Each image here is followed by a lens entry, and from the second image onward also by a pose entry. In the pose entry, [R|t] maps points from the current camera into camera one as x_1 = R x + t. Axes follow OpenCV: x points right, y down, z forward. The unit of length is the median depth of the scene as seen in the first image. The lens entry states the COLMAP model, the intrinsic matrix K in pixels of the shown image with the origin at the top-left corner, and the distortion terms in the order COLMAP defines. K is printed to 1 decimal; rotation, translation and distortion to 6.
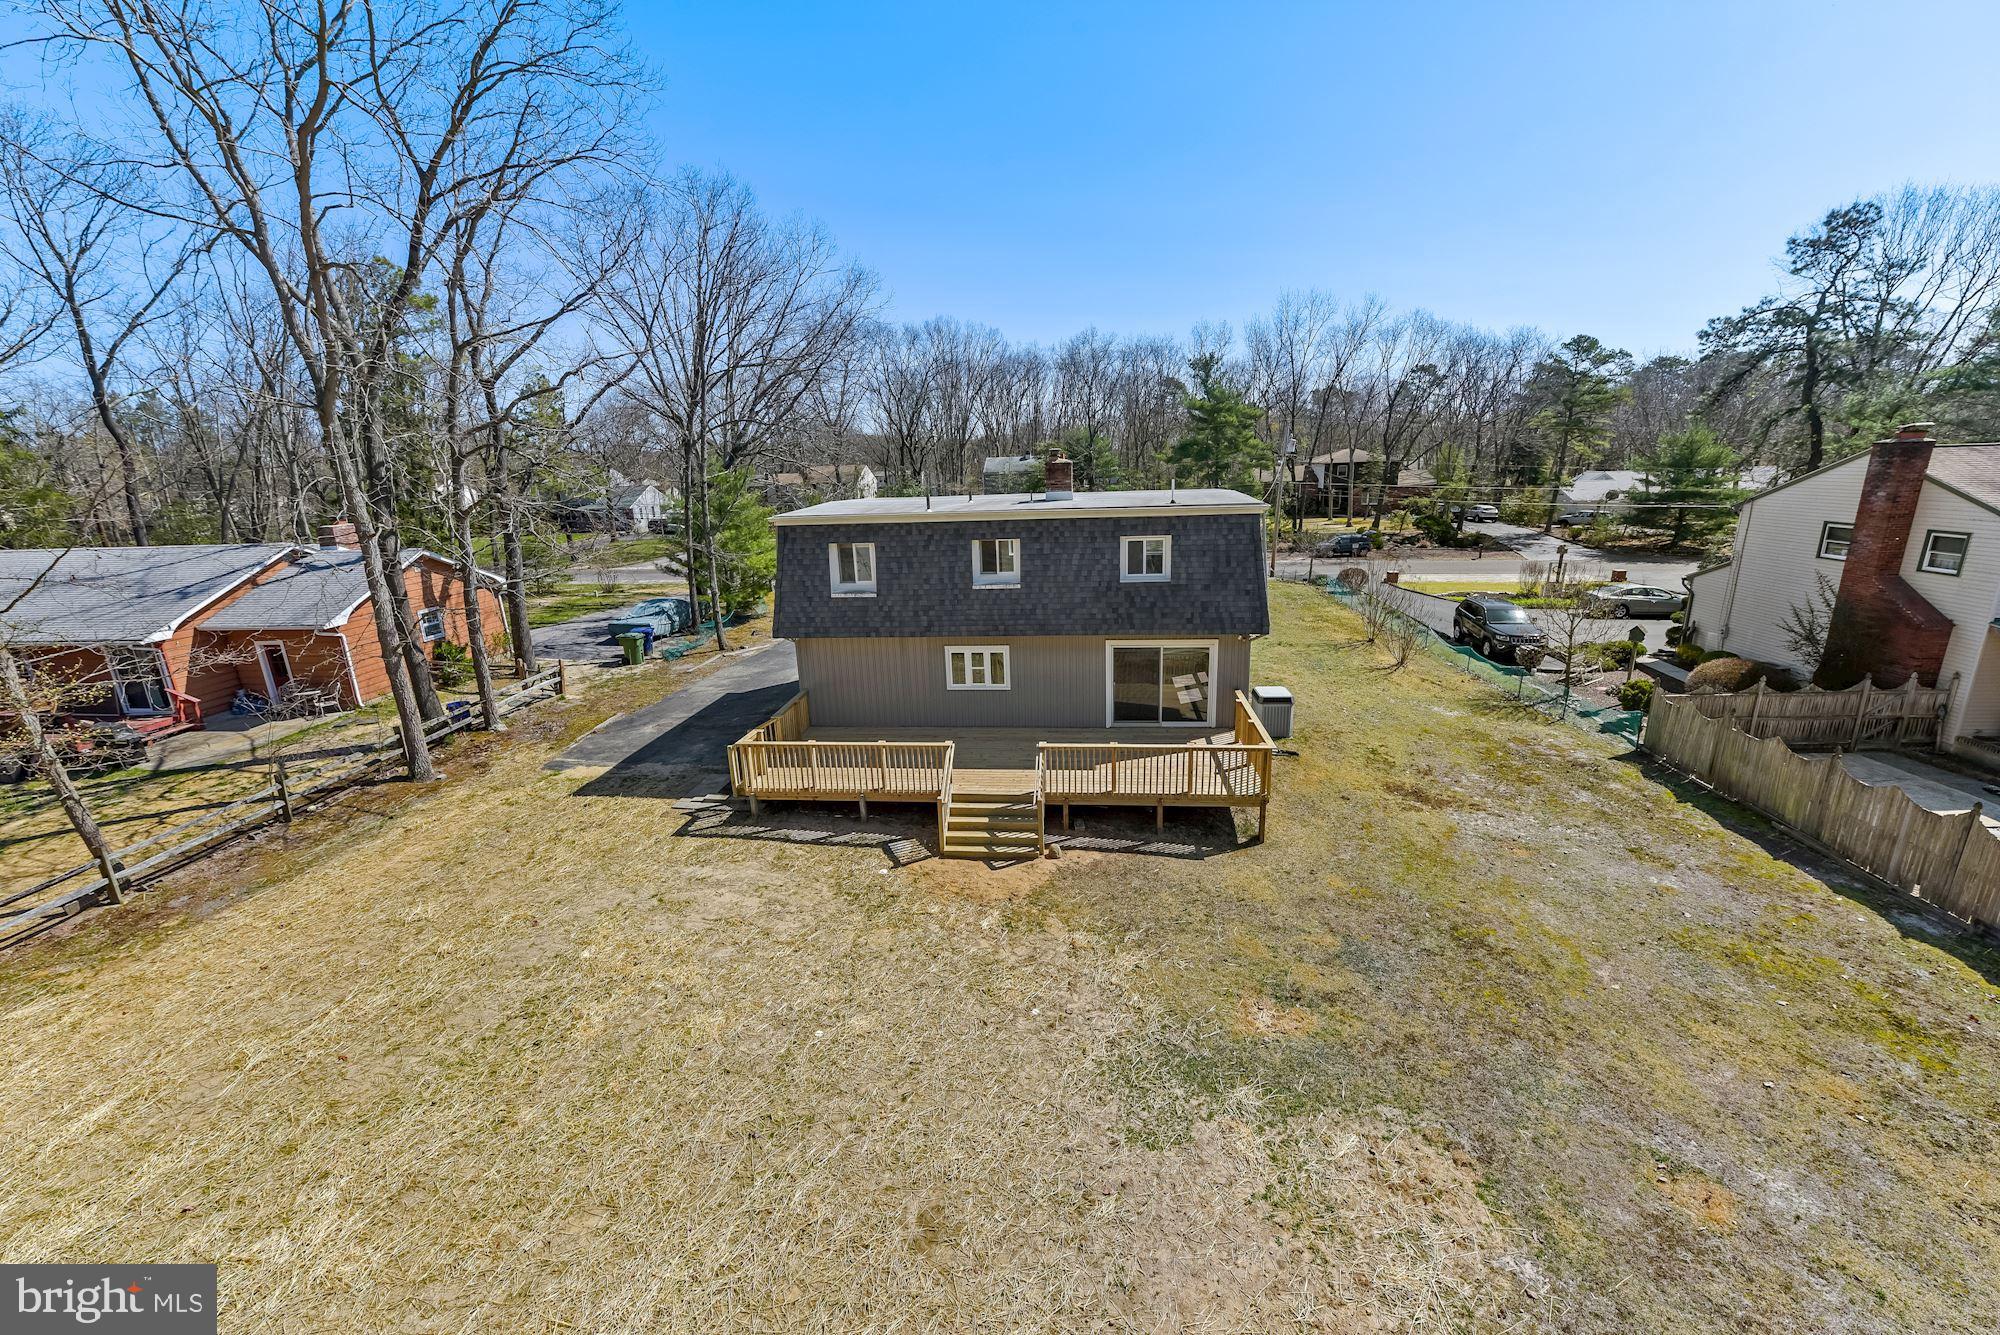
lens RADIAL K [[752.9, 0, 1001.9], [0, 752.9, 675.1], [0, 0, 1]] dist [0.001880, 0.000092]
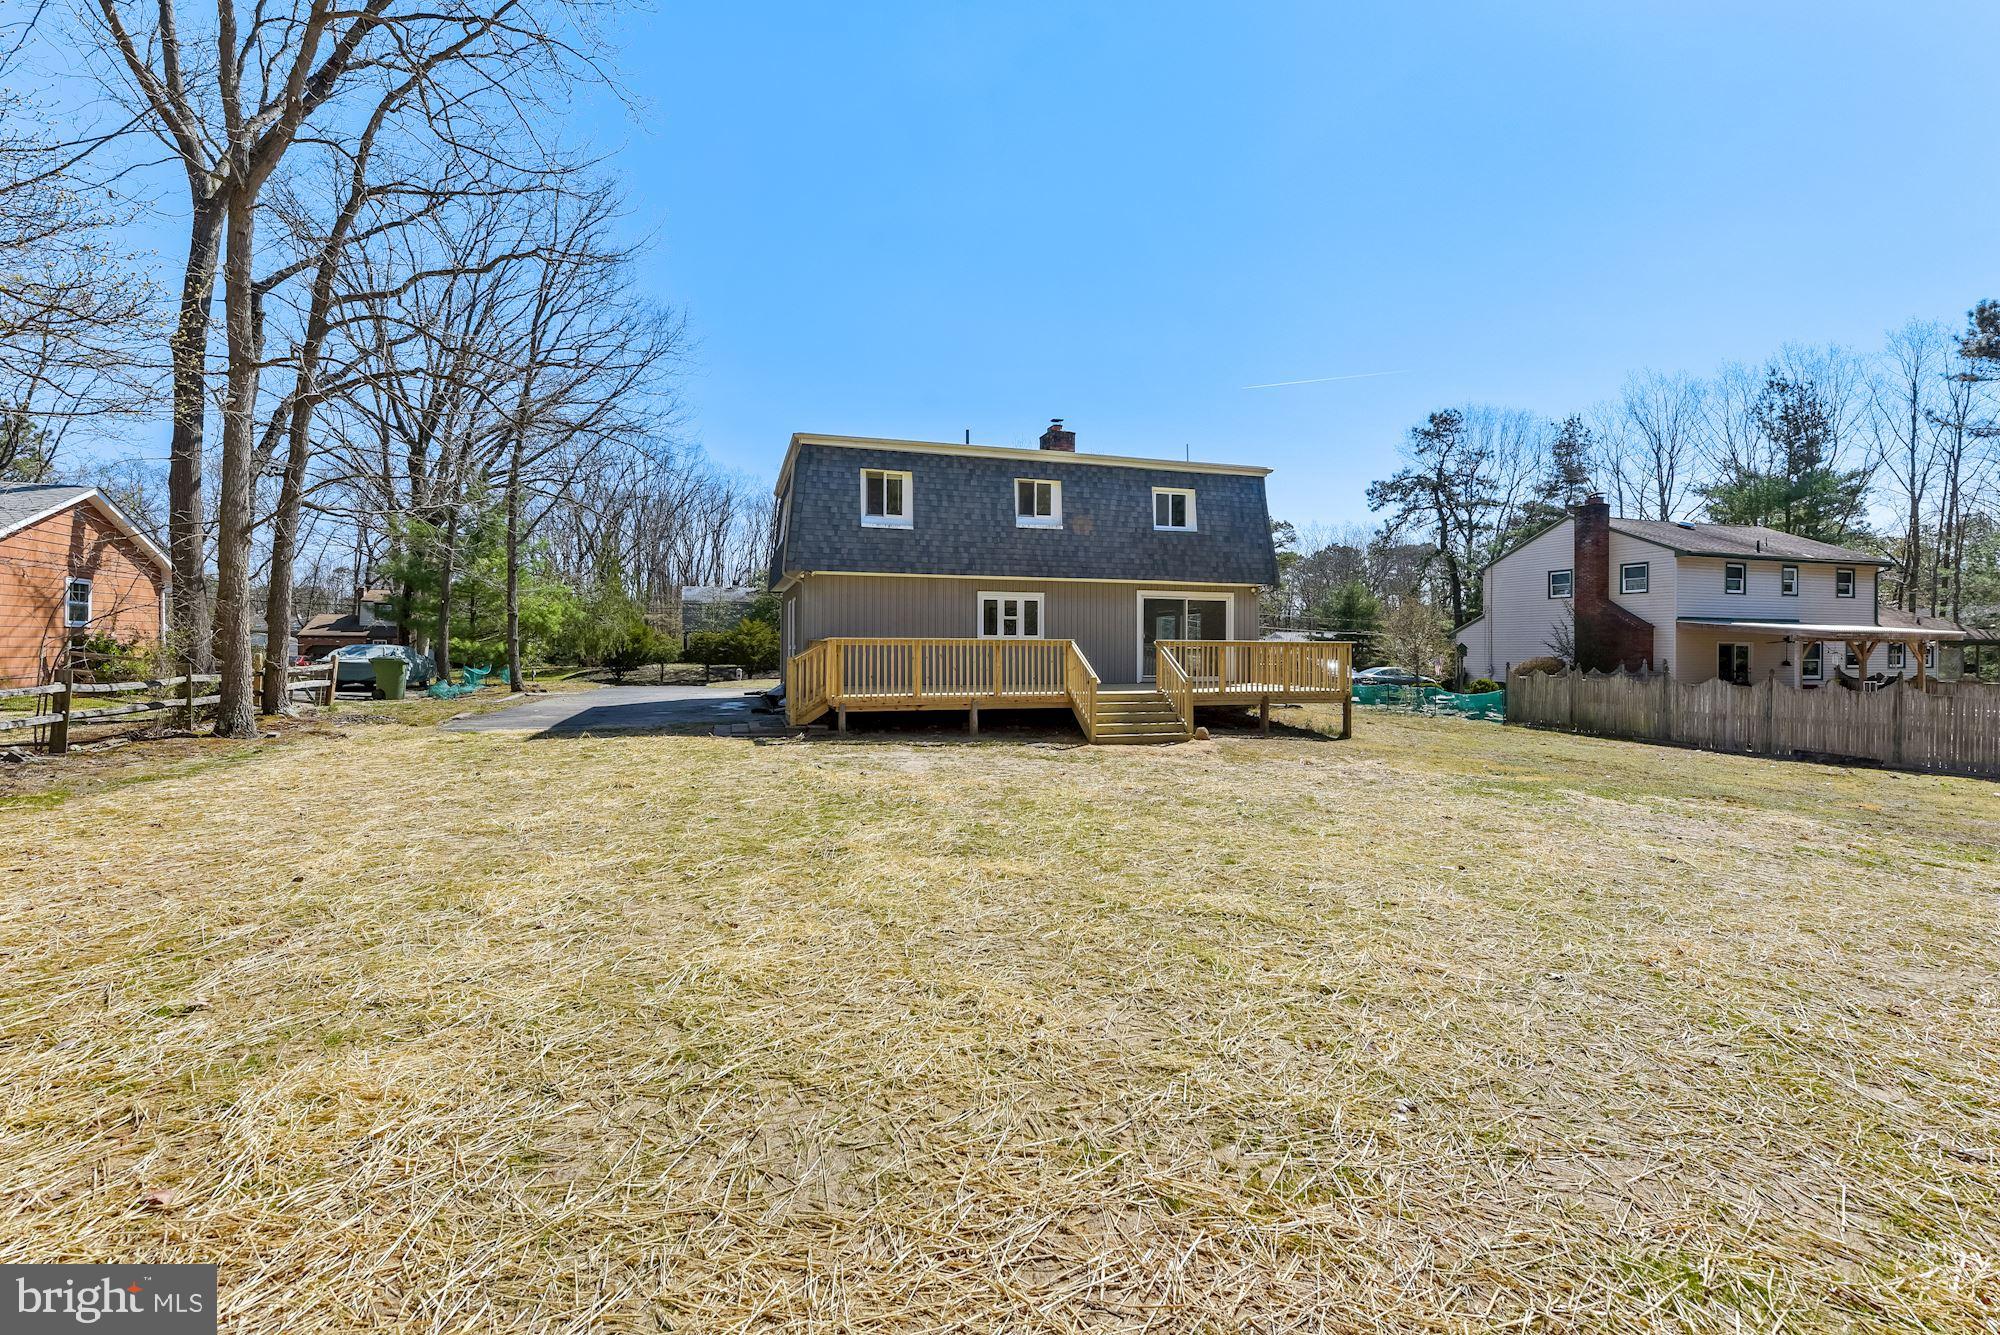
lens RADIAL K [[880.9, 0, 1005.6], [0, 880.9, 659.0], [0, 0, 1]] dist [0.002231, -0.001135]
pose [[0.917519, 0.031628, 0.396431, -0.480060], [0.069627, 0.968661, -0.238428, 0.307319], [-0.391548, 0.246365, 0.886563, 0.057104]]
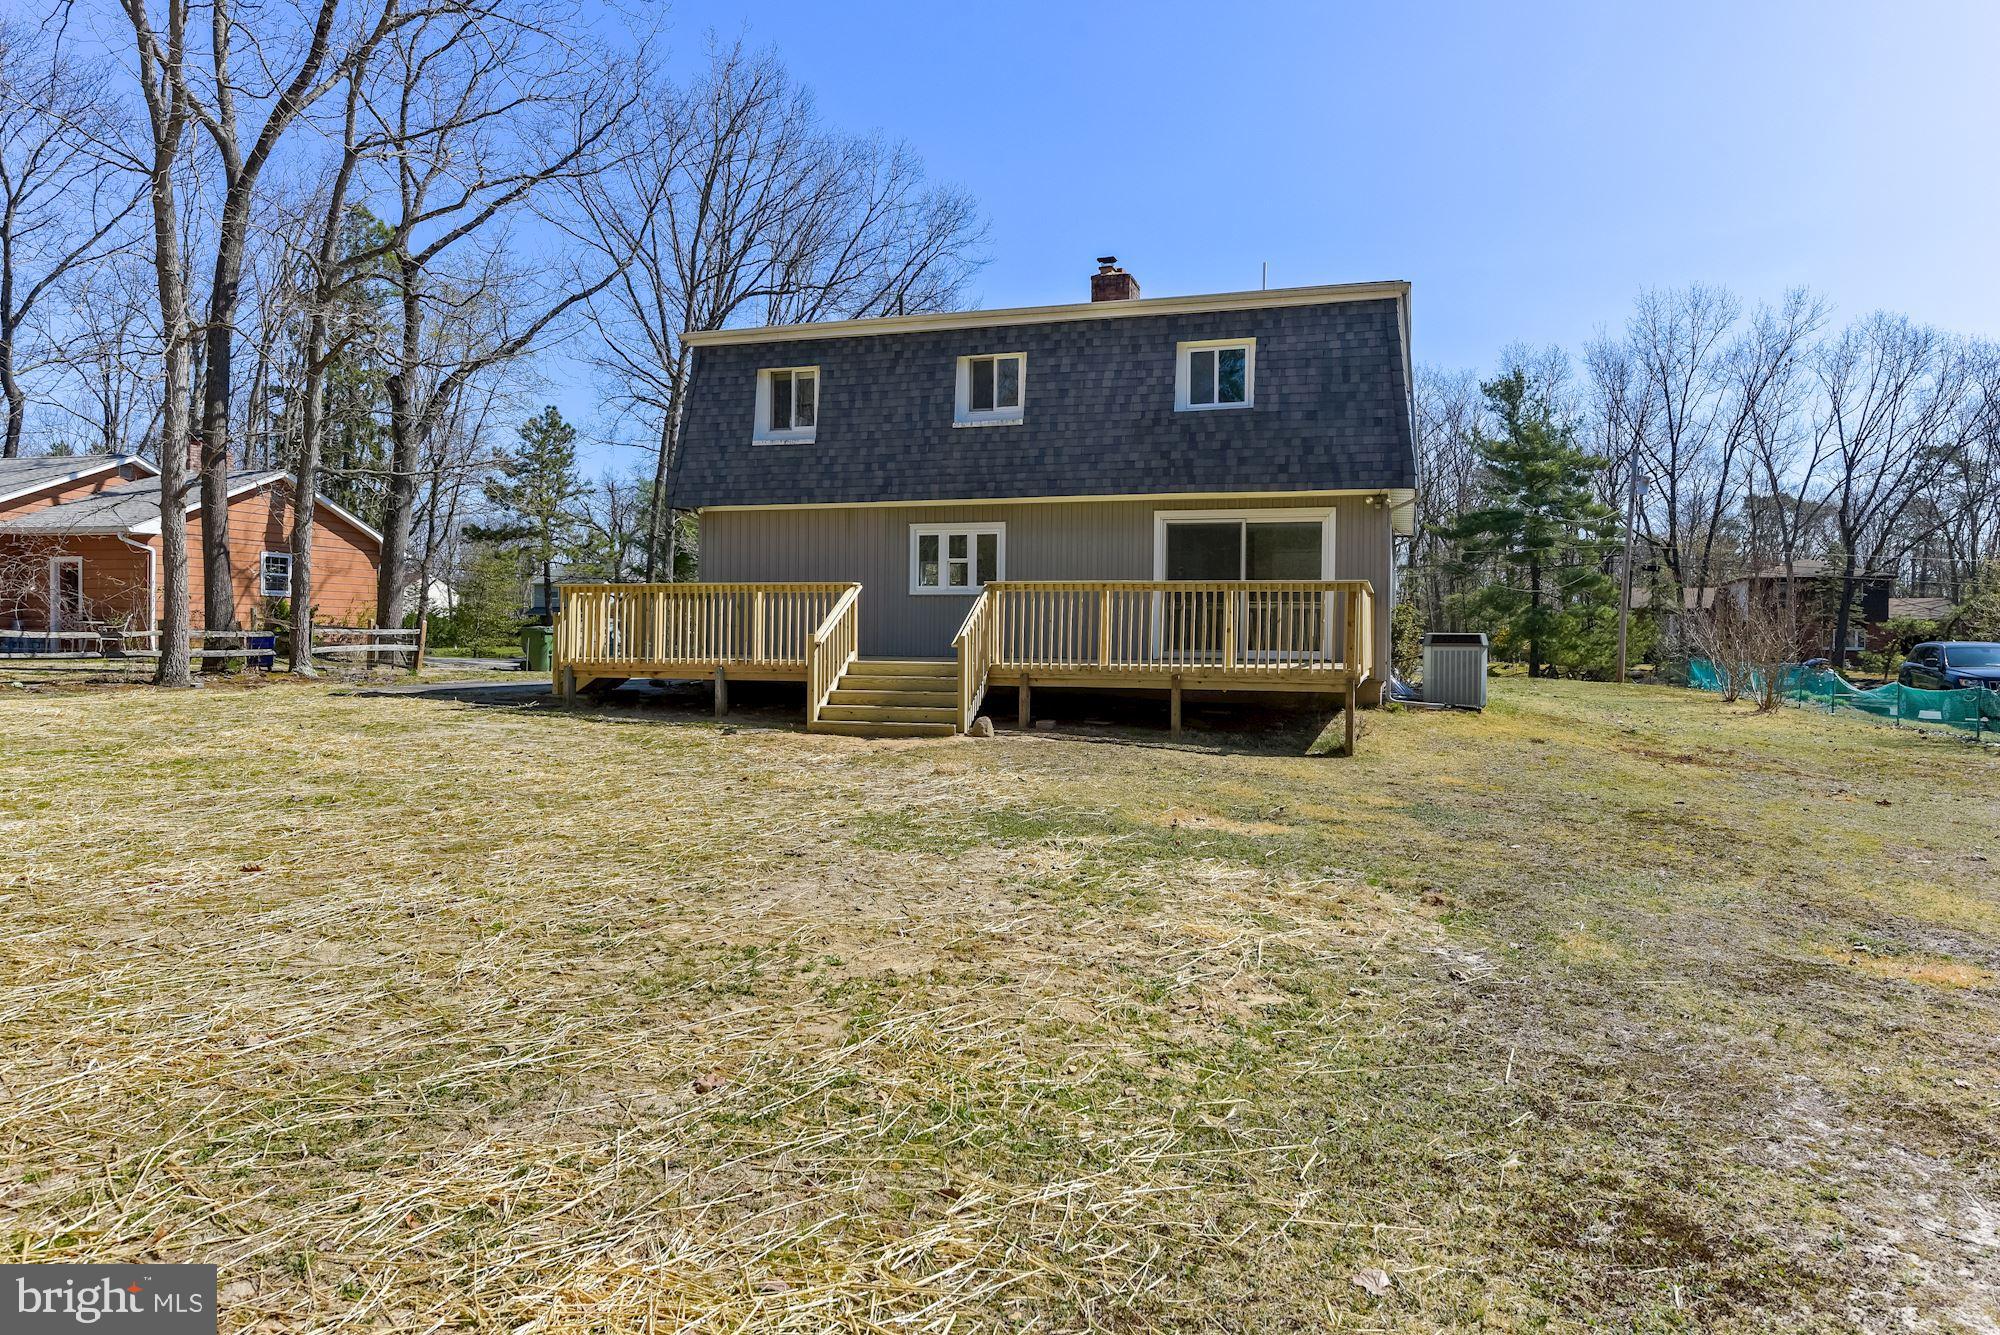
lens RADIAL K [[1203.6, 0, 1005.5], [0, 1203.6, 694.6], [0, 0, 1]] dist [-0.005963, 0.017428]
pose [[0.981539, 0.050108, -0.184582, 0.208593], [-0.088389, 0.974673, -0.205426, 0.319124], [0.169614, 0.217949, 0.961108, 0.049305]]
